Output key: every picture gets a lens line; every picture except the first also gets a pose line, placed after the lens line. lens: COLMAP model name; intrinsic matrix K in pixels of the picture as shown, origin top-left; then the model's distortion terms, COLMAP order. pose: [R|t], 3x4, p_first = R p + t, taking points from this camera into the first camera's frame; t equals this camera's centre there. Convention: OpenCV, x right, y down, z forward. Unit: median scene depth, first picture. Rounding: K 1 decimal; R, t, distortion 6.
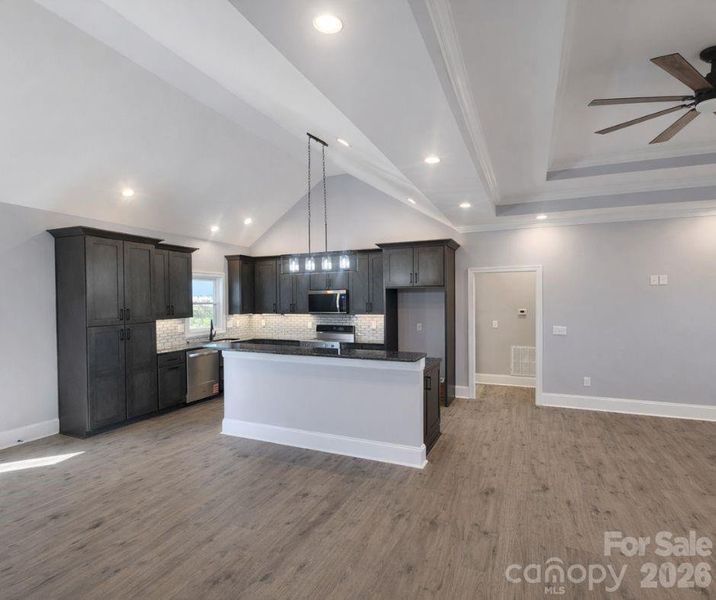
lens RADIAL K [[361.7, 0, 345.9], [0, 361.7, 301.7], [0, 0, 1]] dist [-0.034433, 0.000248]
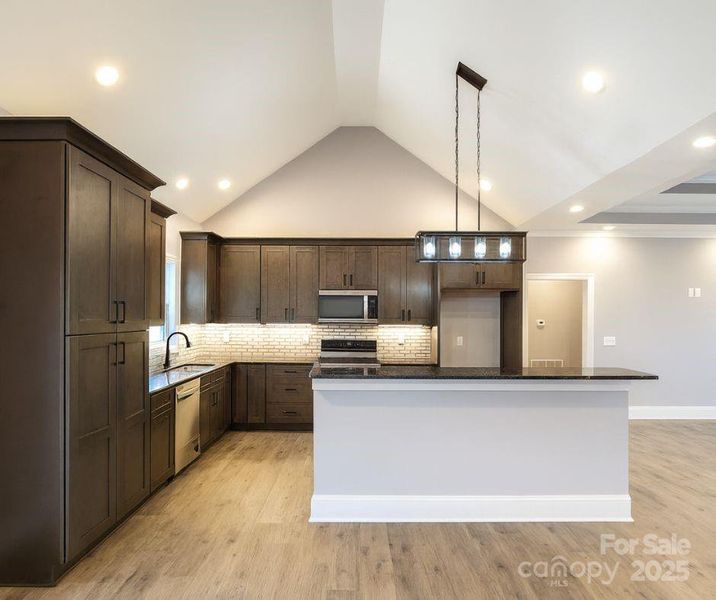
lens RADIAL K [[418.2, 0, 358.8], [0, 418.2, 313.2], [0, 0, 1]] dist [-0.058310, 0.000588]
pose [[0.908980, 0.018885, 0.416411, -0.427028], [-0.018022, 0.999820, -0.006003, 0.020025], [-0.416449, -0.002048, 0.909157, 0.264451]]
